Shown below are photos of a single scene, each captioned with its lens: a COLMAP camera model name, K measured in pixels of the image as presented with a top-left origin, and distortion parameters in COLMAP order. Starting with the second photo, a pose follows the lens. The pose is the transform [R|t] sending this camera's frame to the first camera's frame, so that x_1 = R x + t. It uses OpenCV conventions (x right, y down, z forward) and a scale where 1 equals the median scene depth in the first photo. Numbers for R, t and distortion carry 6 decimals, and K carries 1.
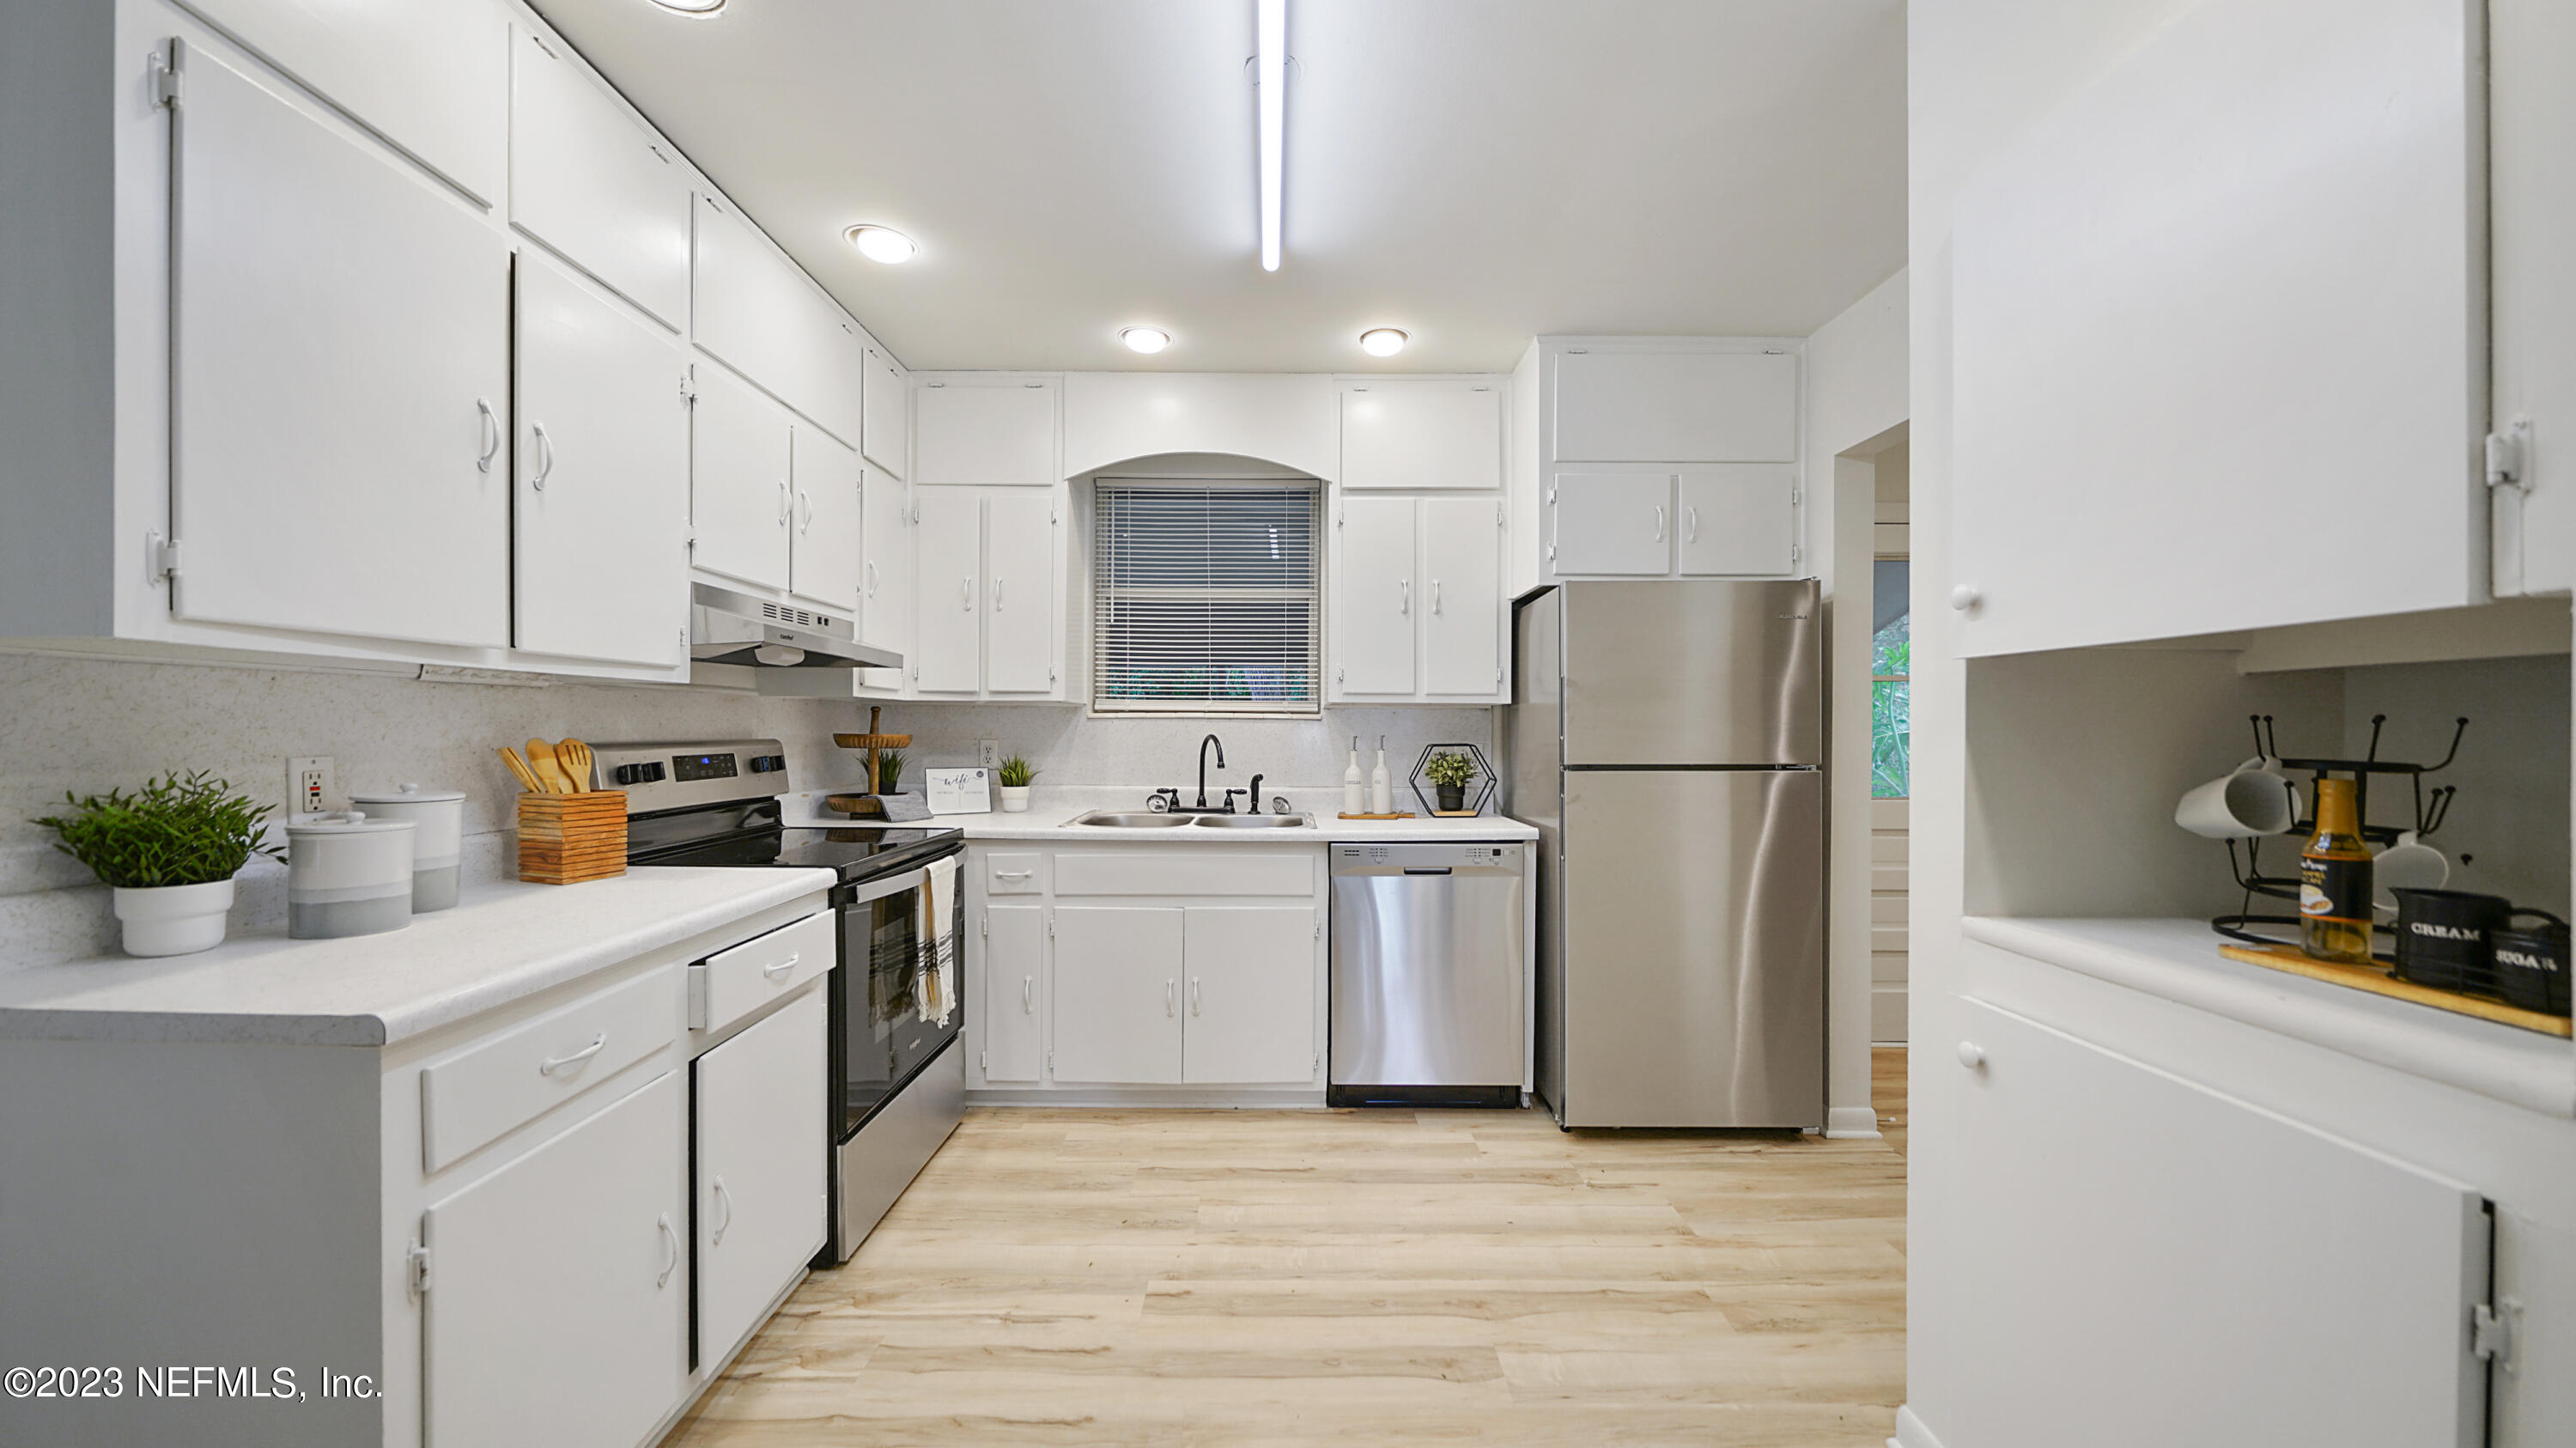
lens RADIAL K [[903.2, 0, 1278.3], [0, 903.2, 729.6], [0, 0, 1]] dist [-0.008087, -0.000205]
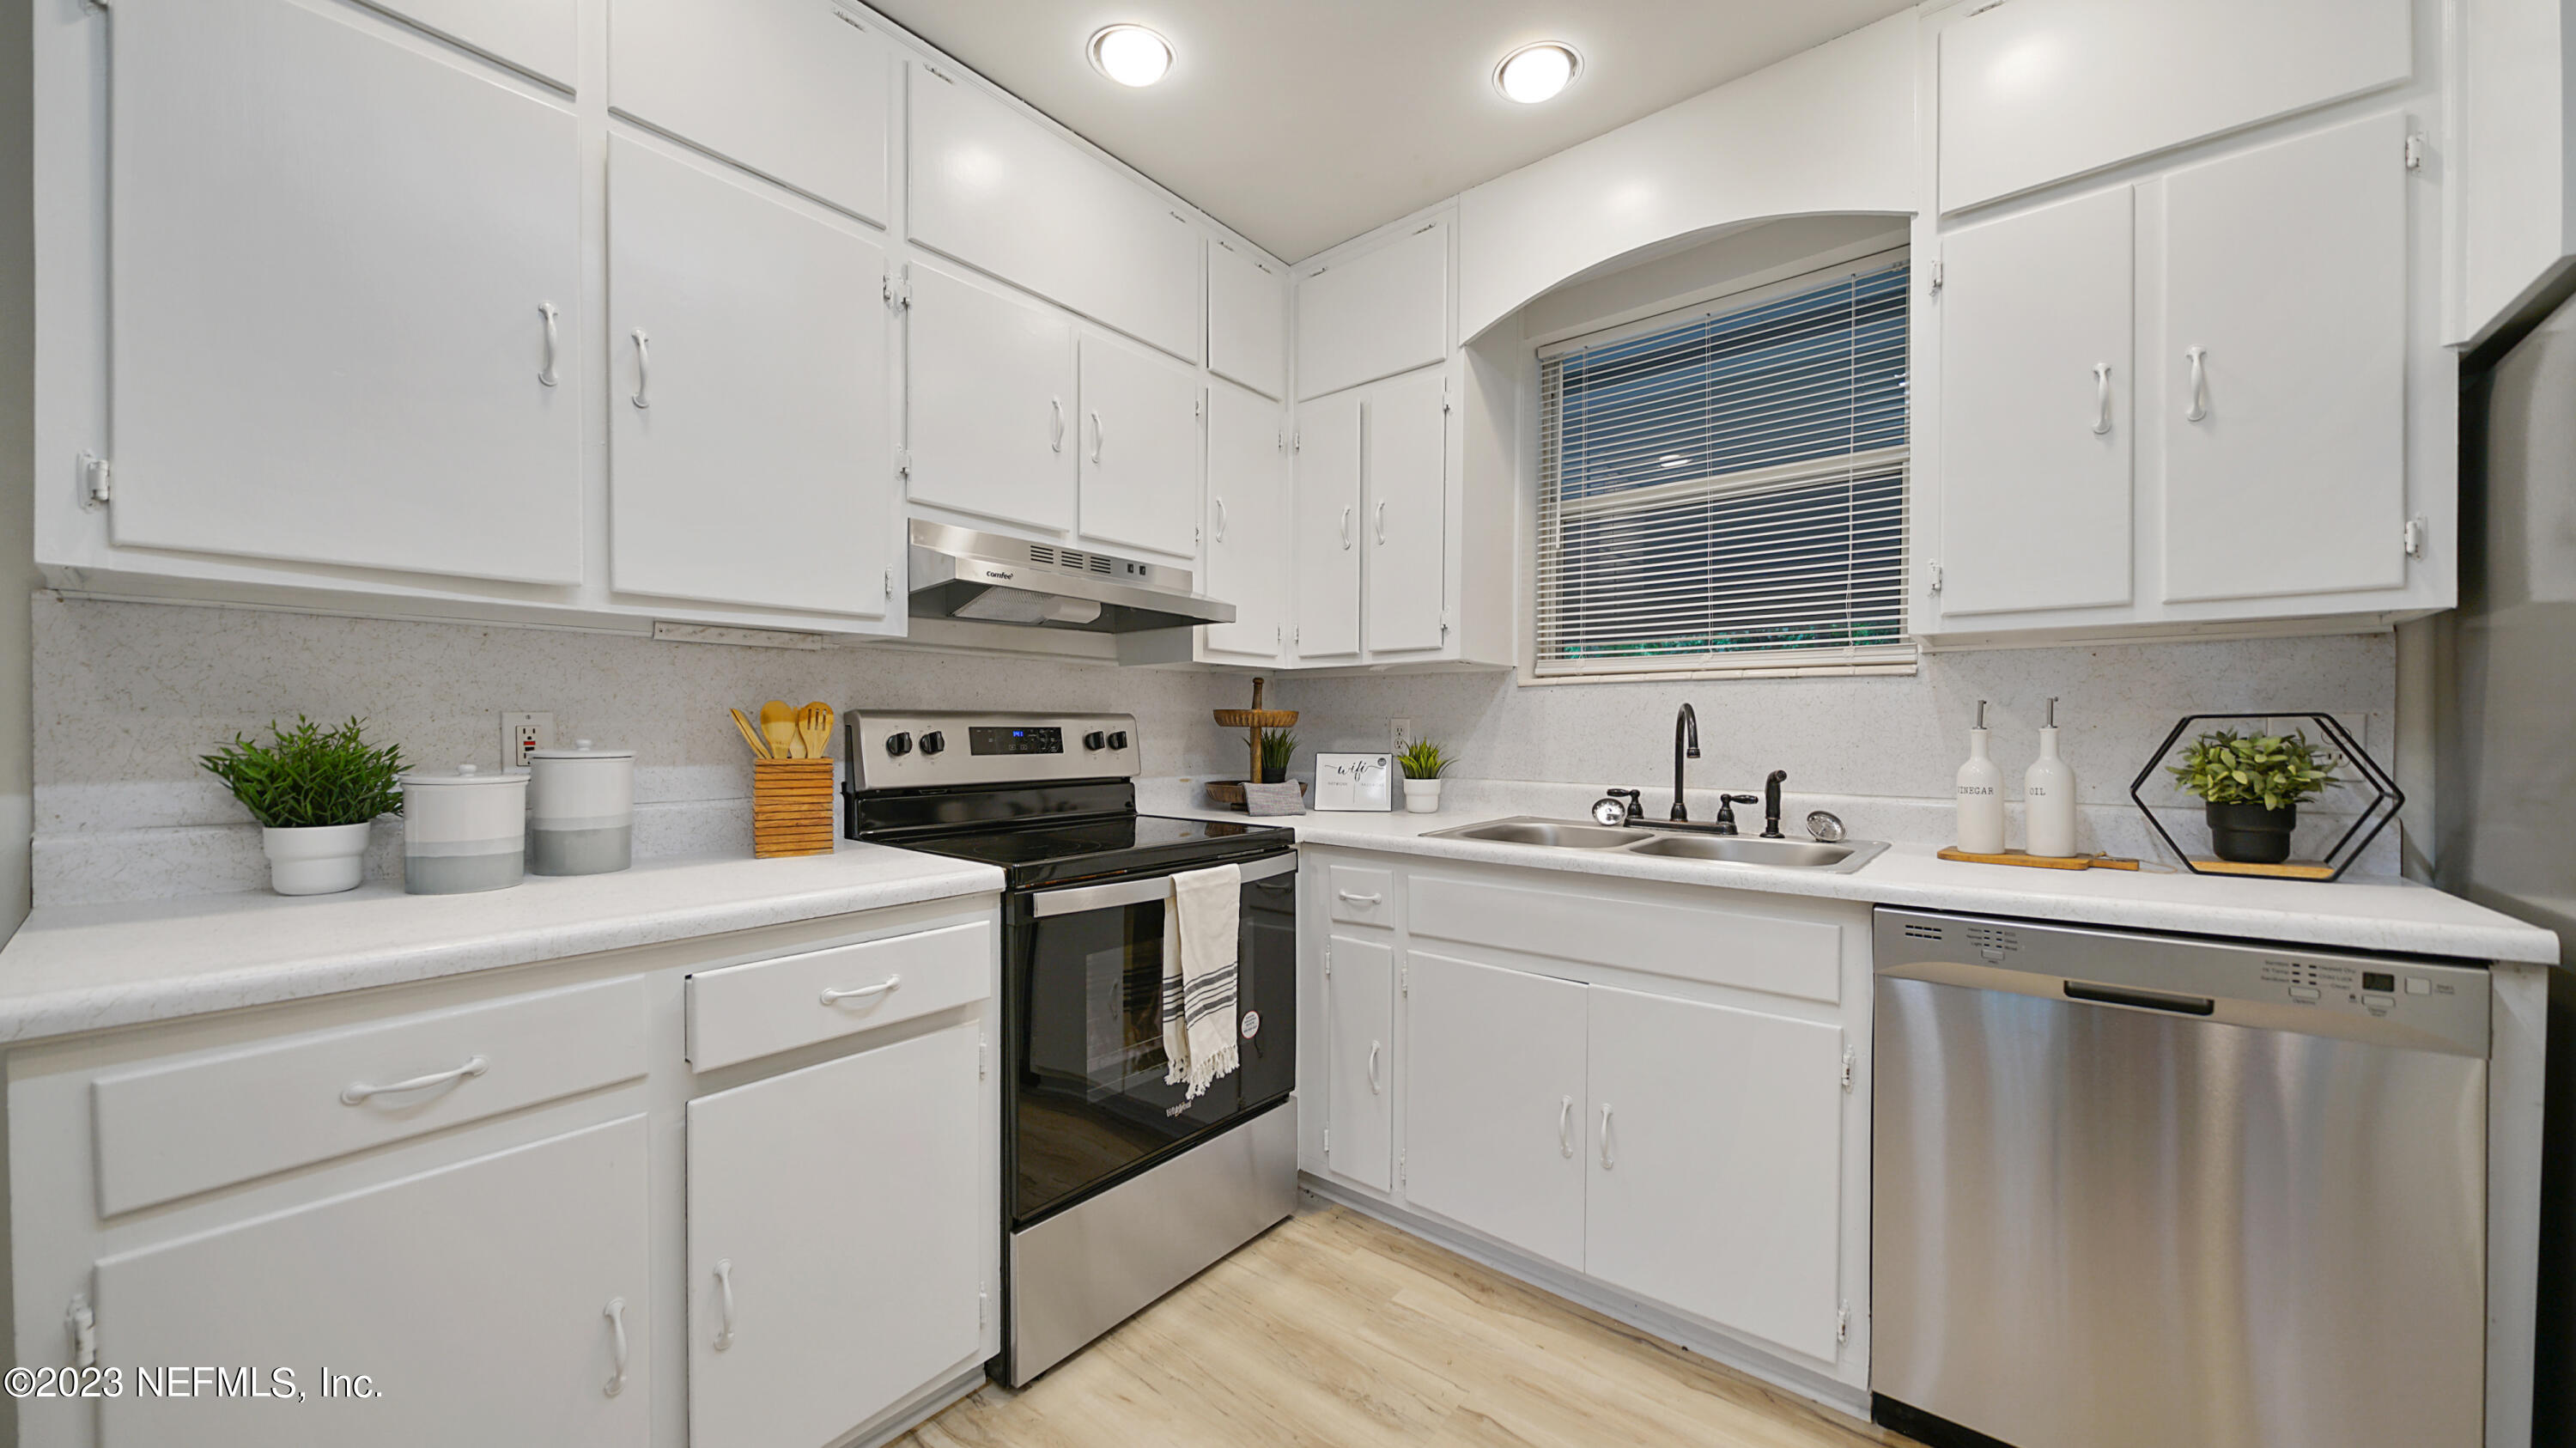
lens RADIAL K [[903.2, 0, 1290.3], [0, 903.2, 740.0], [0, 0, 1]] dist [-0.008087, -0.000205]
pose [[0.768086, 0.002158, -0.640343, 0.130654], [0.001311, 0.999987, 0.004943, 0.031822], [0.640345, -0.004636, 0.768074, 0.420822]]
